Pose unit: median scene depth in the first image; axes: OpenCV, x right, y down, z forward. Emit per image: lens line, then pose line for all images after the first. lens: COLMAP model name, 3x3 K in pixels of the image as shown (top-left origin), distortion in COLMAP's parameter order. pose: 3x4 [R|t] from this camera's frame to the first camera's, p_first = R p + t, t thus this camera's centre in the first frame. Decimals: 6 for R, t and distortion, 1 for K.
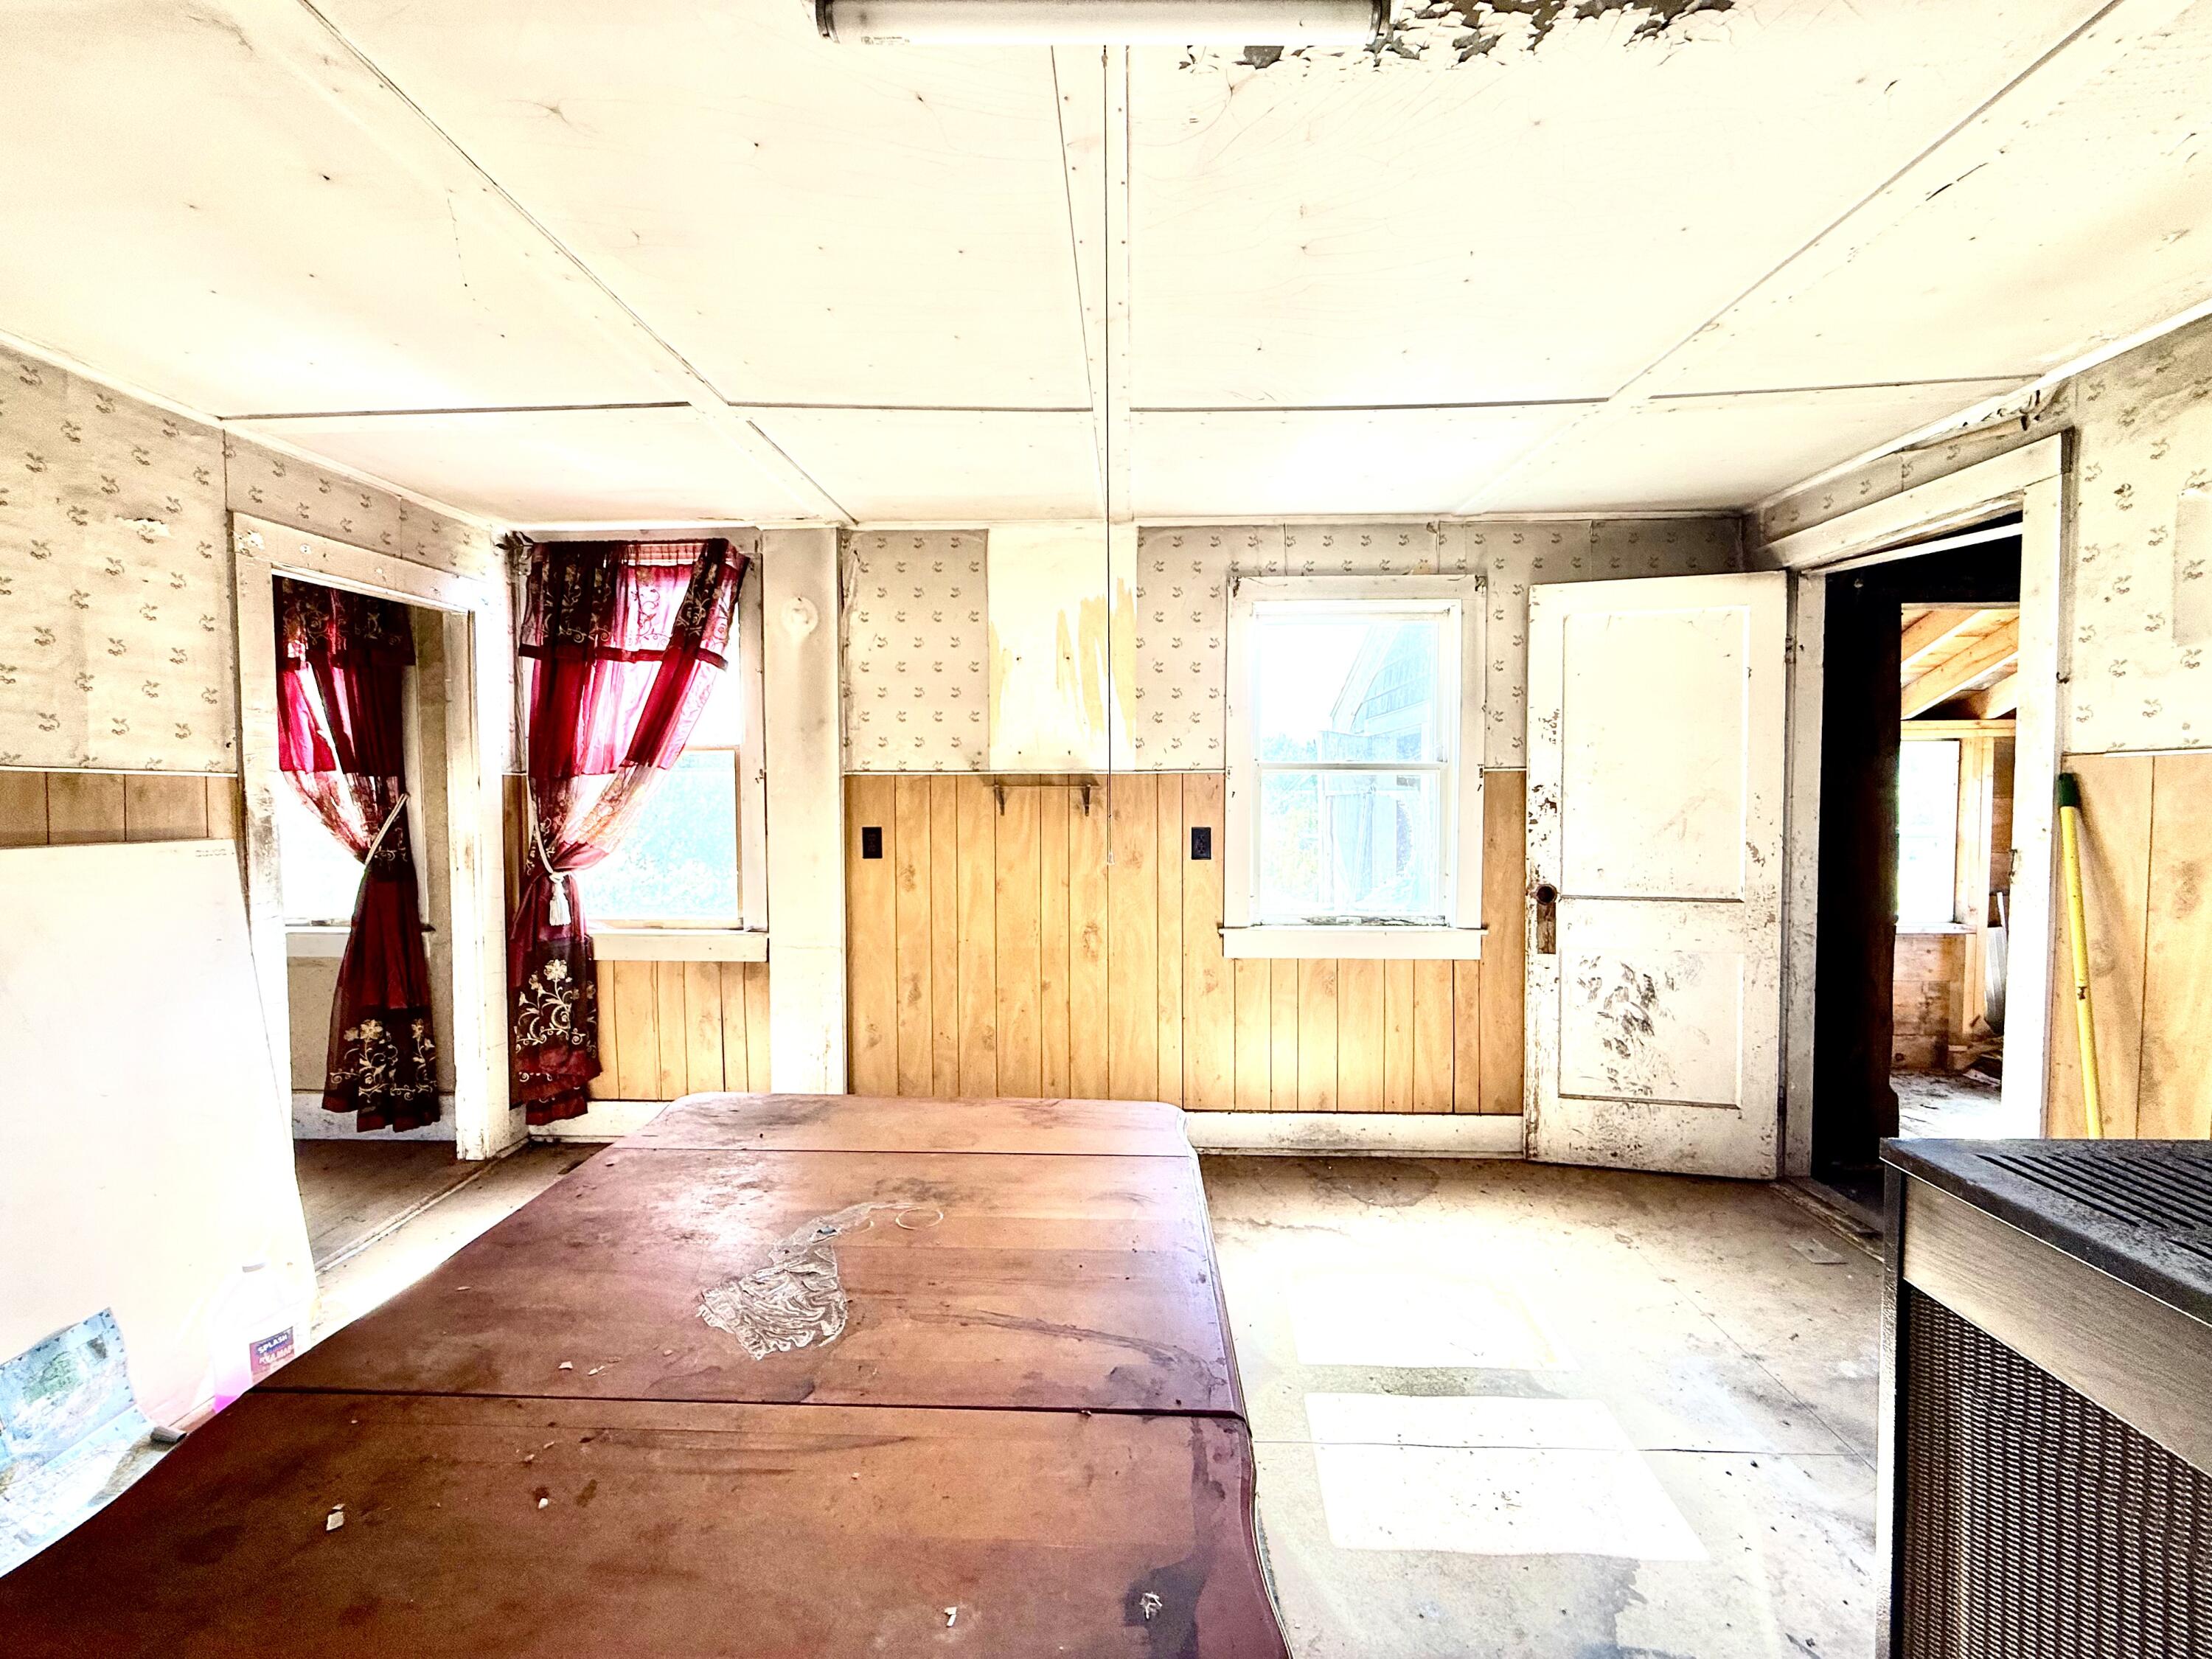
lens RADIAL K [[888.5, 0, 1100.6], [0, 888.5, 823.2], [0, 0, 1]] dist [0.008946, 0.000040]
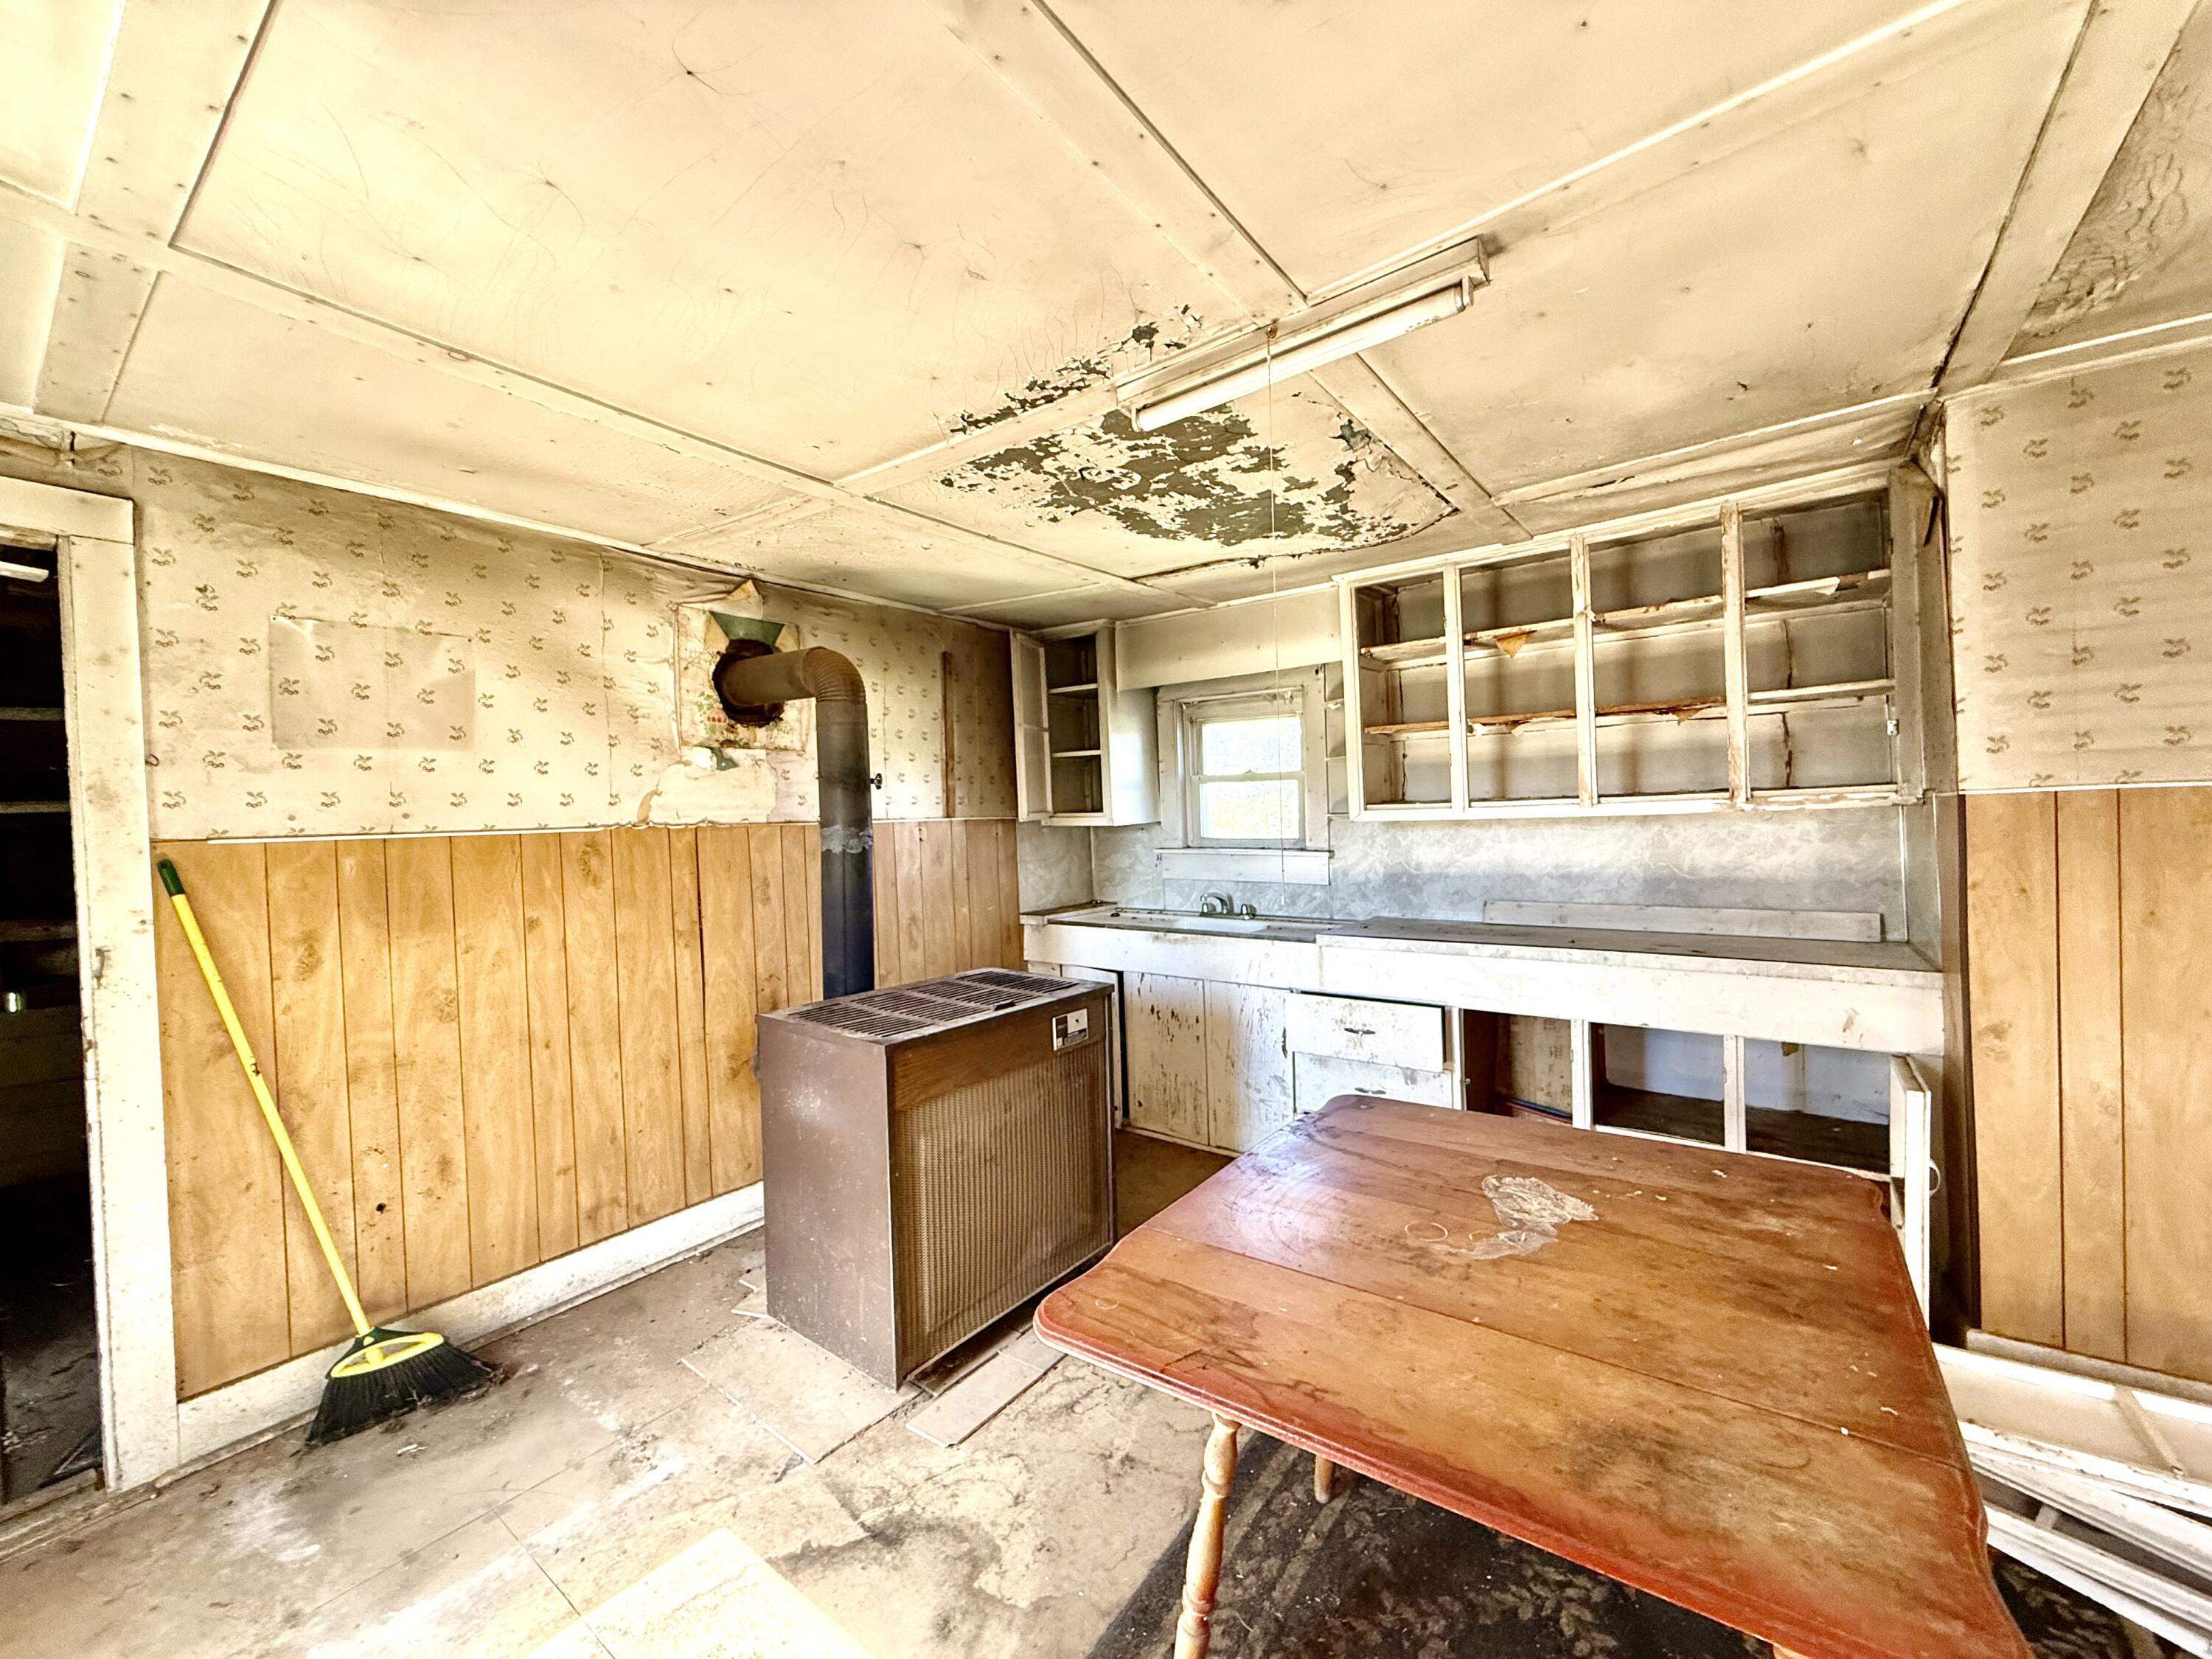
lens RADIAL K [[888.5, 0, 1096.3], [0, 888.5, 828.0], [0, 0, 1]] dist [0.008946, 0.000040]
pose [[-0.818415, 0.018240, 0.574338, -0.326384], [0.050276, 0.997936, 0.039949, -0.087457], [-0.572424, 0.061571, -0.817643, 1.342759]]
